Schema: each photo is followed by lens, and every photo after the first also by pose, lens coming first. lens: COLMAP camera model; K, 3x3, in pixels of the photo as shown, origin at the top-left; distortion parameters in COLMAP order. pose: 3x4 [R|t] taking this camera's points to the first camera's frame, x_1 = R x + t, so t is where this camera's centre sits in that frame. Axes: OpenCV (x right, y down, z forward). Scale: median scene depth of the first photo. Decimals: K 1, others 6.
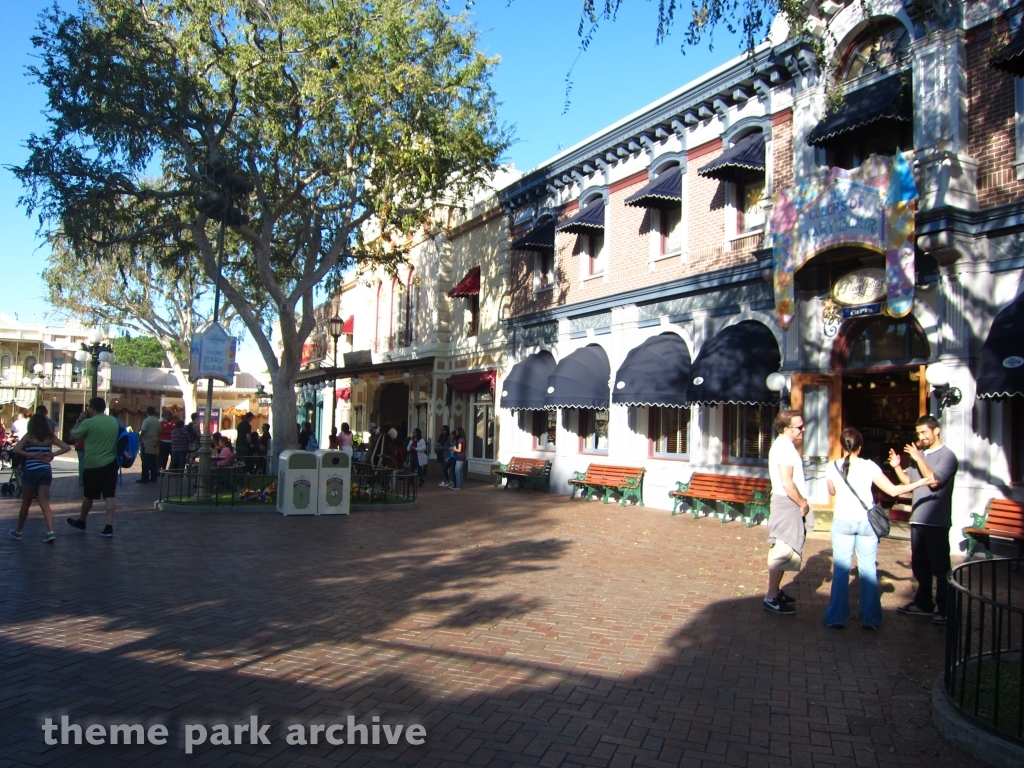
lens RADIAL K [[845.6, 0, 512.0], [0, 845.6, 384.0], [0, 0, 1]] dist [-0.047158, 0.001021]
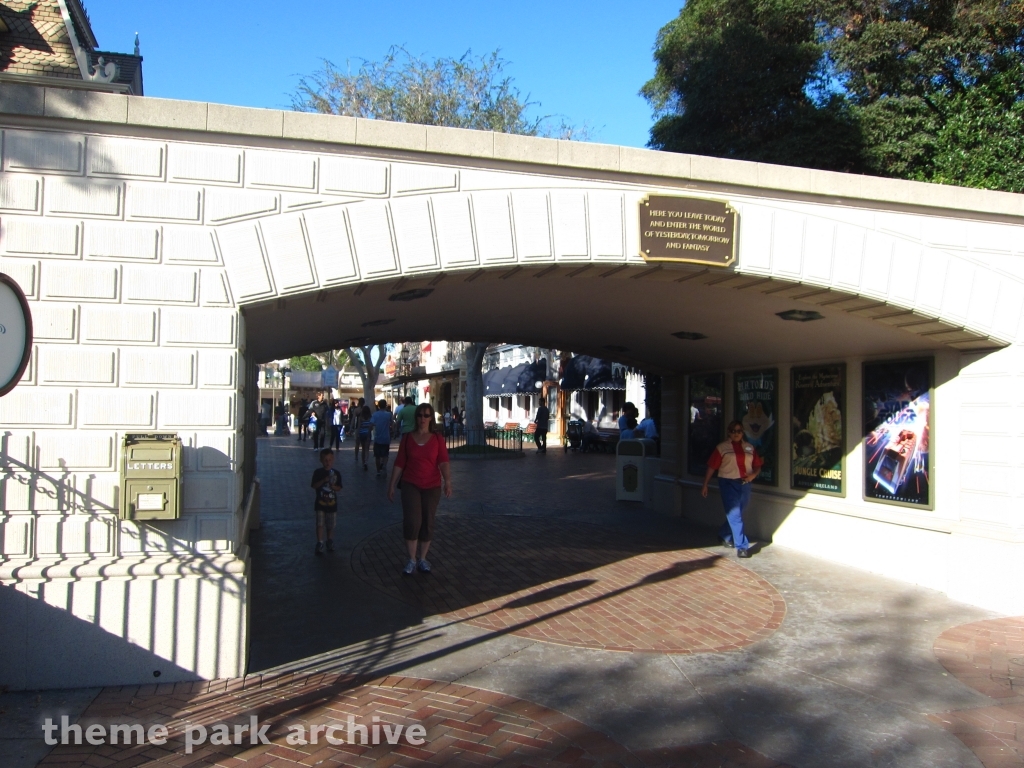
lens RADIAL K [[845.6, 0, 512.0], [0, 845.6, 384.0], [0, 0, 1]] dist [-0.047158, 0.001021]
pose [[0.982068, -0.019883, -0.187475, 0.442045], [0.022447, 0.999681, 0.011564, -0.022315], [0.187185, -0.015564, 0.982201, -0.933205]]
